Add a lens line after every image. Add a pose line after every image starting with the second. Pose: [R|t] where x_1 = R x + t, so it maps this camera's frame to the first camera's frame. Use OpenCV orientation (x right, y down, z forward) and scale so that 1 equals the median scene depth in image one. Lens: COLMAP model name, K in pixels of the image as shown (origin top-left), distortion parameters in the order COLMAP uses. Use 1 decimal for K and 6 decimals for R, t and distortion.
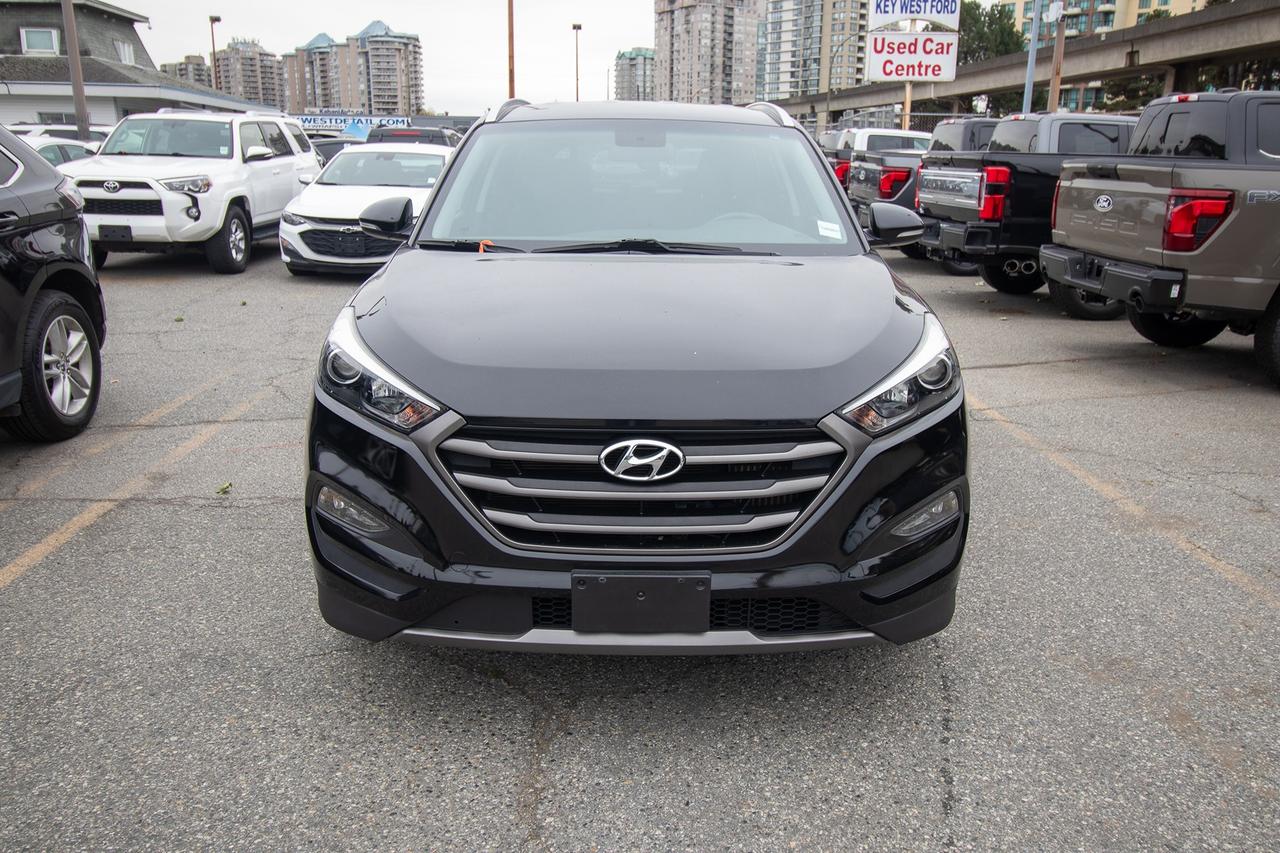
lens RADIAL K [[1001.0, 0, 643.8], [0, 1001.0, 430.5], [0, 0, 1]] dist [0.012971, -0.003467]
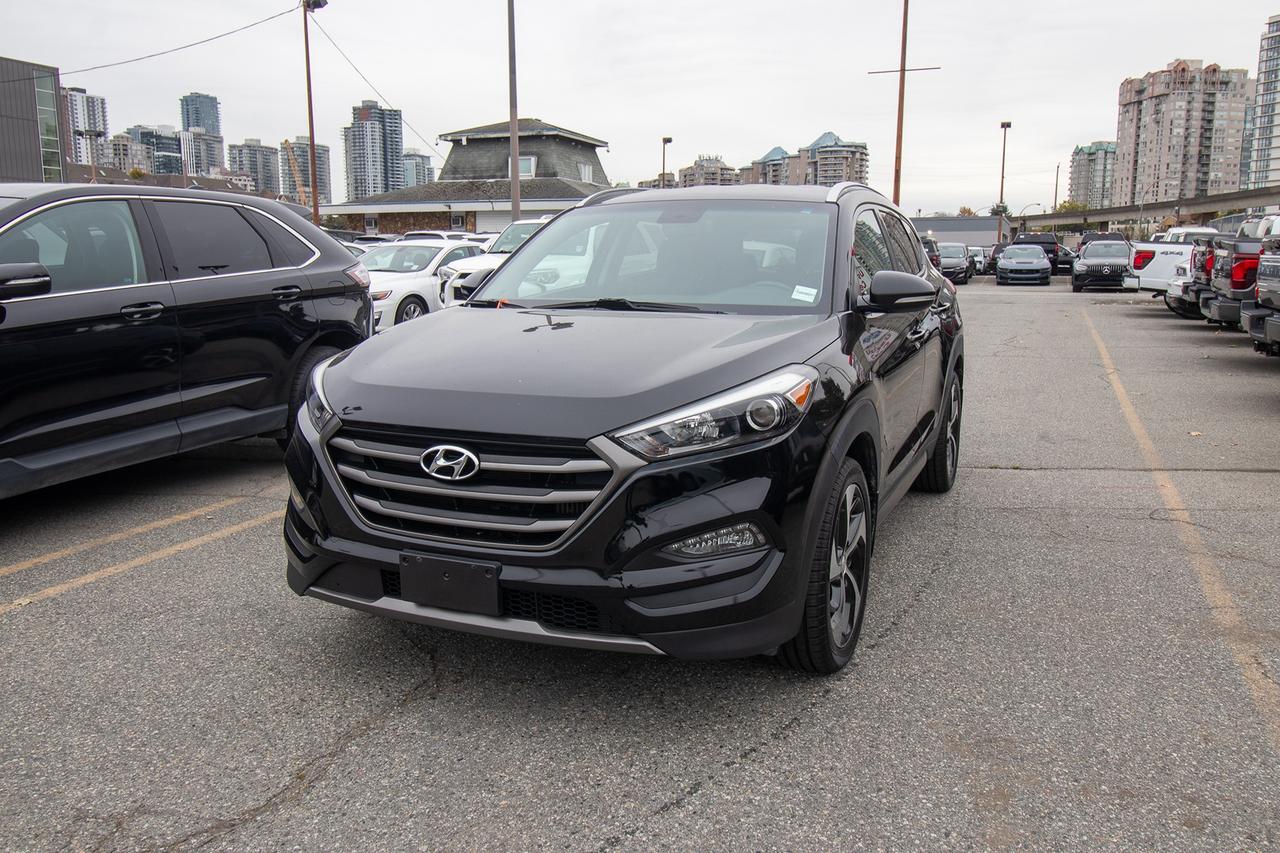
lens RADIAL K [[1001.0, 0, 643.8], [0, 1001.0, 430.5], [0, 0, 1]] dist [0.012971, -0.003467]
pose [[0.913509, 0.058067, -0.402654, 0.471852], [-0.096509, 0.992439, -0.075831, 0.040546], [0.395206, 0.108132, 0.912206, -0.016655]]
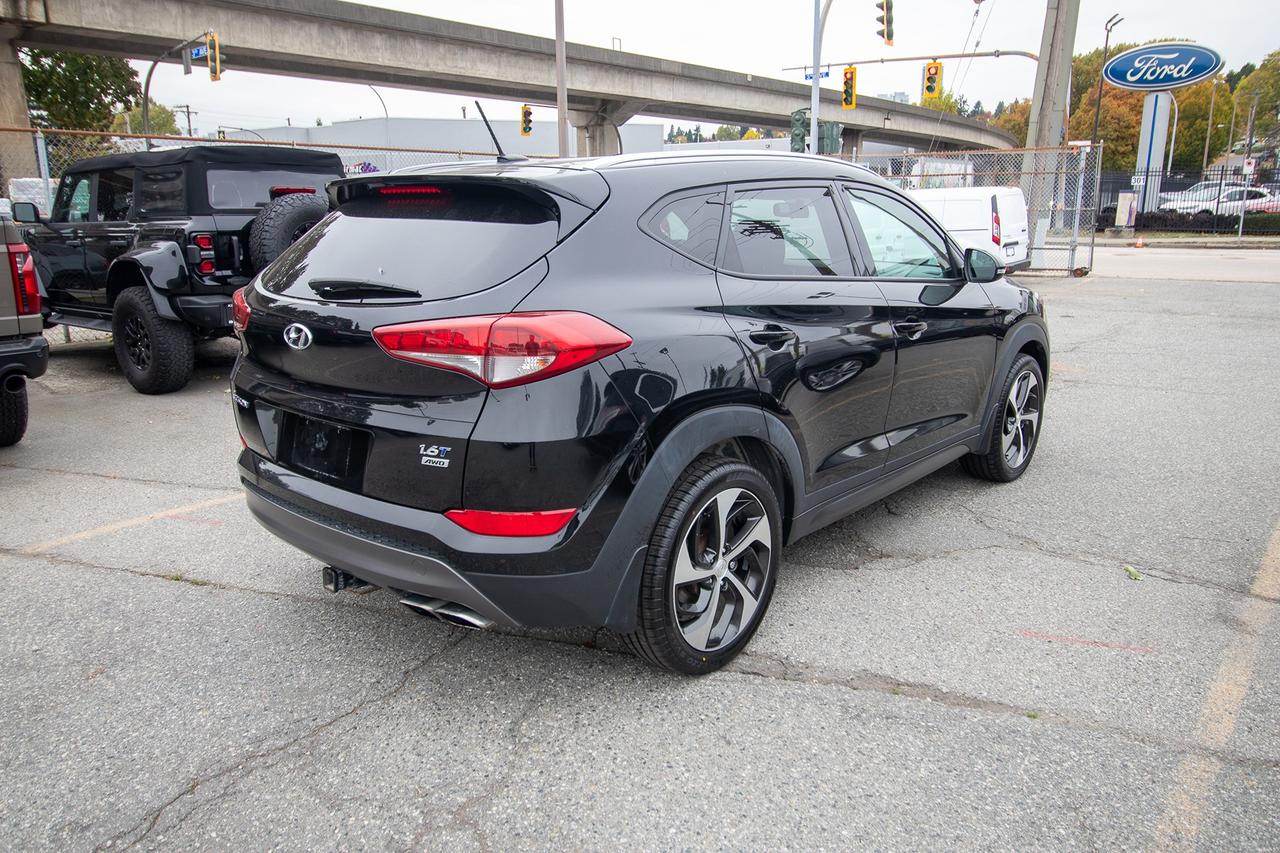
lens RADIAL K [[936.2, 0, 647.8], [0, 936.2, 425.4], [0, 0, 1]] dist [0.009853, -0.001401]
pose [[-0.757099, -0.172032, 0.630243, -0.777701], [0.160729, 0.886006, 0.434926, -0.668486], [-0.633220, 0.430580, -0.643143, 2.310512]]
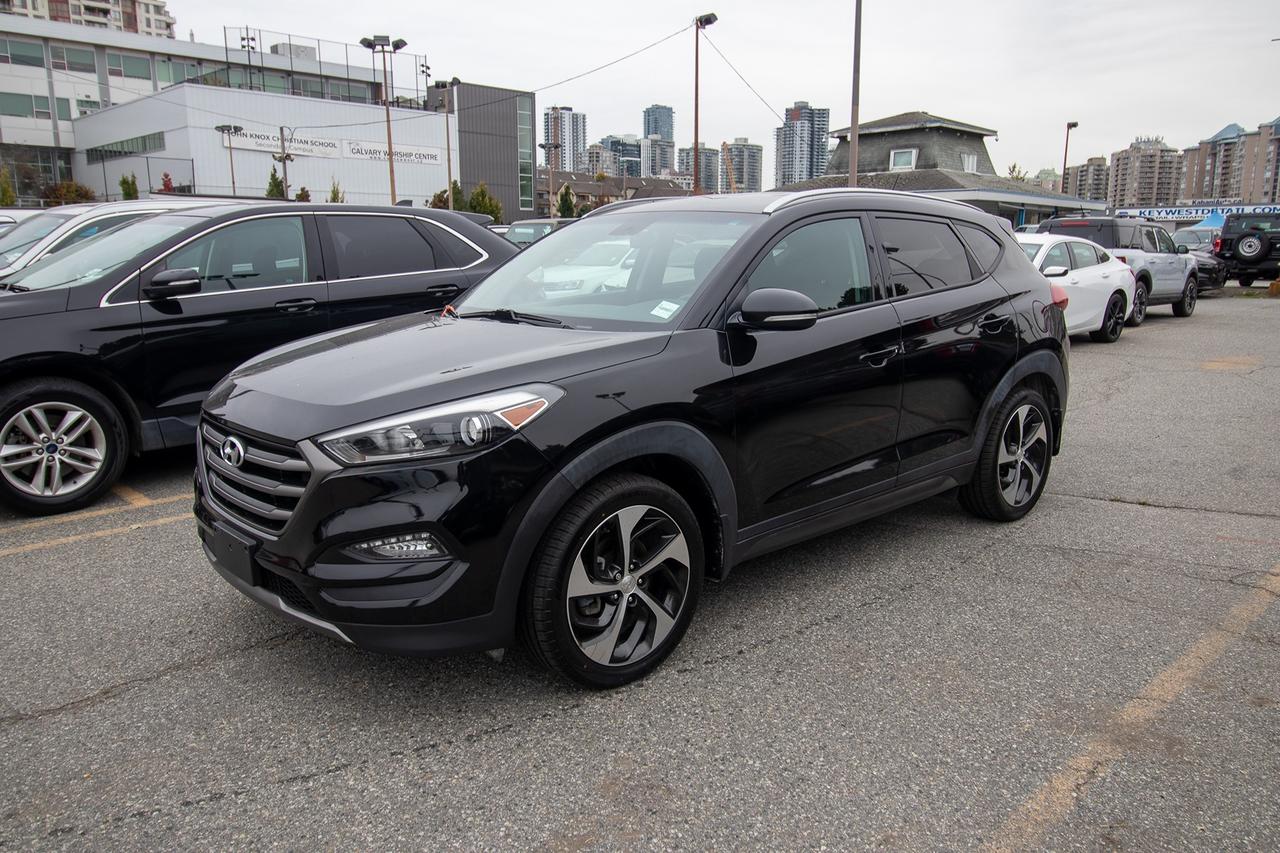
lens RADIAL K [[936.2, 0, 647.8], [0, 936.2, 425.4], [0, 0, 1]] dist [0.009853, -0.001401]
pose [[0.677268, 0.125563, -0.724943, 0.917527], [-0.183539, 0.983012, -0.001207, -0.076882], [0.712476, 0.133873, 0.688808, 0.329198]]
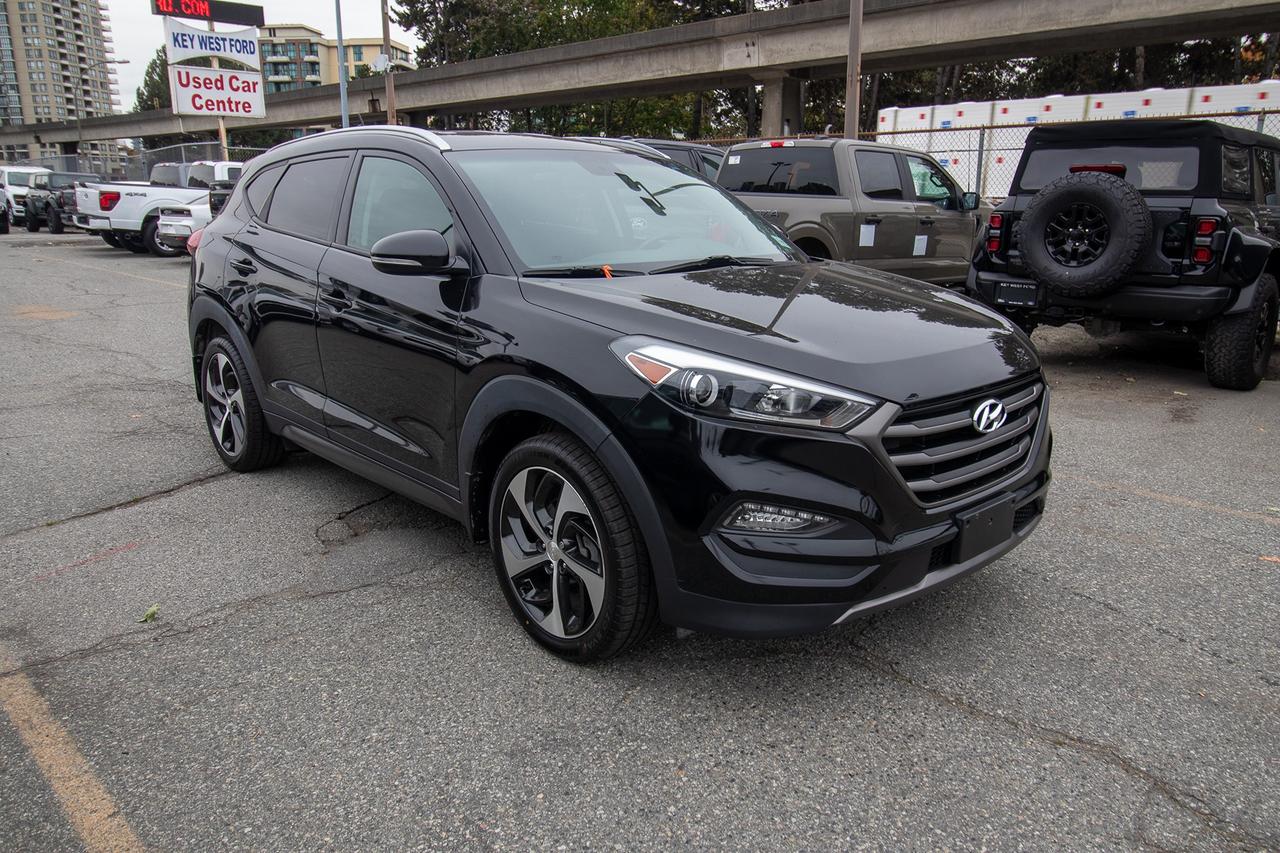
lens RADIAL K [[921.6, 0, 640.0], [0, 921.6, 426.5], [0, 0, 1]] dist [0.010125, -0.003869]
pose [[0.741744, -0.173068, 0.647968, -0.741648], [0.182963, 0.981703, 0.052764, -0.068238], [-0.645244, 0.079417, 0.759837, 0.259883]]
